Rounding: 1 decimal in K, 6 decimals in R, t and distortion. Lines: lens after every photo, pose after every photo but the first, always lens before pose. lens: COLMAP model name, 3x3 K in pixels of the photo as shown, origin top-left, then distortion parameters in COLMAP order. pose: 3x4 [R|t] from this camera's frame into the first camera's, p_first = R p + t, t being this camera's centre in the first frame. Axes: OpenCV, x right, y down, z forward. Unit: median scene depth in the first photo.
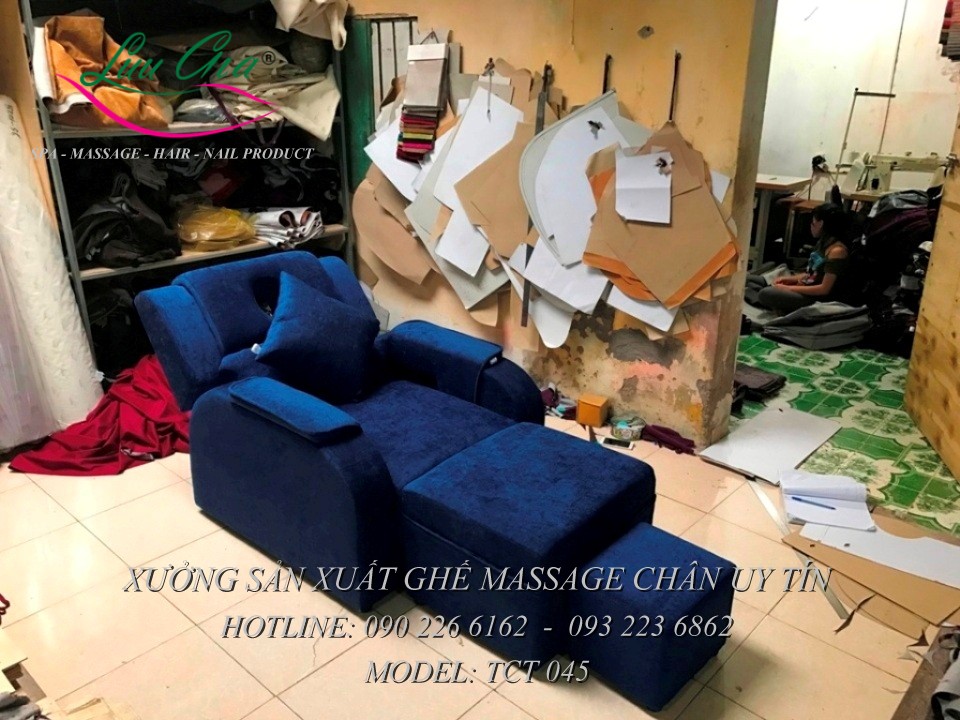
lens RADIAL K [[790.0, 0, 480.0], [0, 790.0, 360.0], [0, 0, 1]] dist [0.000091, 0.006009]
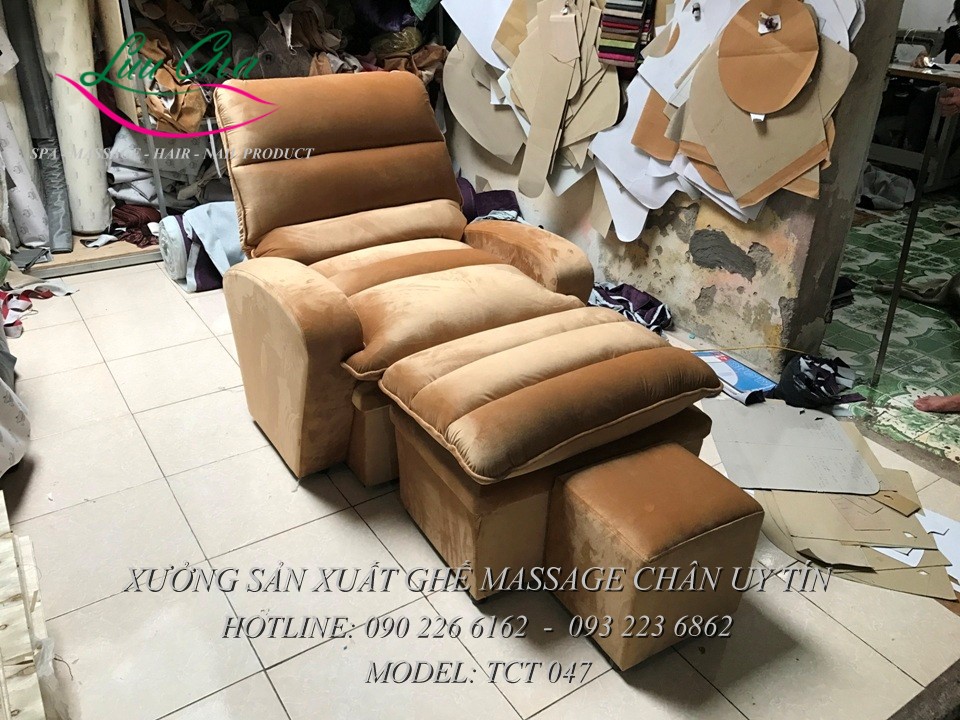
lens RADIAL K [[790.0, 0, 480.0], [0, 790.0, 360.0], [0, 0, 1]] dist [0.000091, 0.006009]
pose [[0.968814, 0.129526, -0.211240, 0.144360], [-0.102426, 0.985595, 0.134576, 0.010251], [0.225628, -0.108742, 0.968125, 0.091637]]
